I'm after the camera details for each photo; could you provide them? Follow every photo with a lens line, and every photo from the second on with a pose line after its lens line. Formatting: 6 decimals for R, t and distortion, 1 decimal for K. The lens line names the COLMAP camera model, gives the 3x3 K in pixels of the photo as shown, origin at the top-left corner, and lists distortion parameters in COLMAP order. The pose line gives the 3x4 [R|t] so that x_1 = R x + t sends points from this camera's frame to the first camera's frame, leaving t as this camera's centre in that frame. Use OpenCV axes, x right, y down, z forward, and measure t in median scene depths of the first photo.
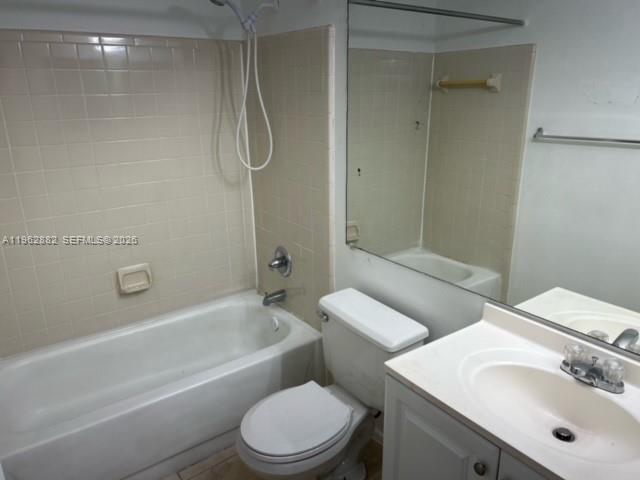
lens RADIAL K [[481.8, 0, 322.5], [0, 481.8, 241.3], [0, 0, 1]] dist [0.049762, -0.061990]
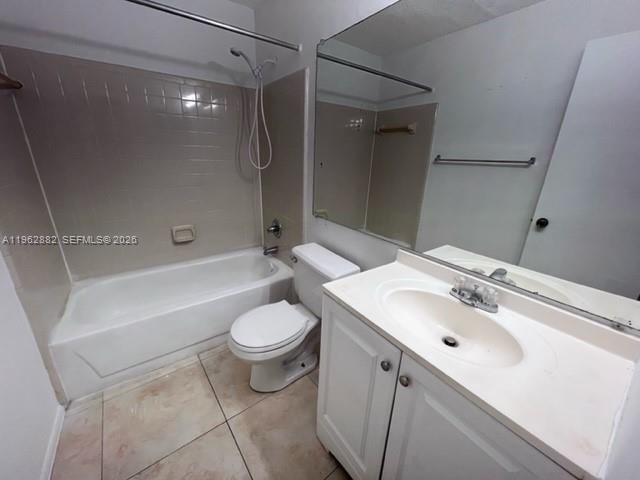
lens RADIAL K [[256.1, 0, 316.8], [0, 256.1, 238.9], [0, 0, 1]] dist [-0.003843, 0.001260]
pose [[0.999042, 0.043750, -0.001412, 0.074016], [-0.043717, 0.998880, 0.018103, 0.075030], [0.002202, -0.018023, 0.999835, 0.191276]]
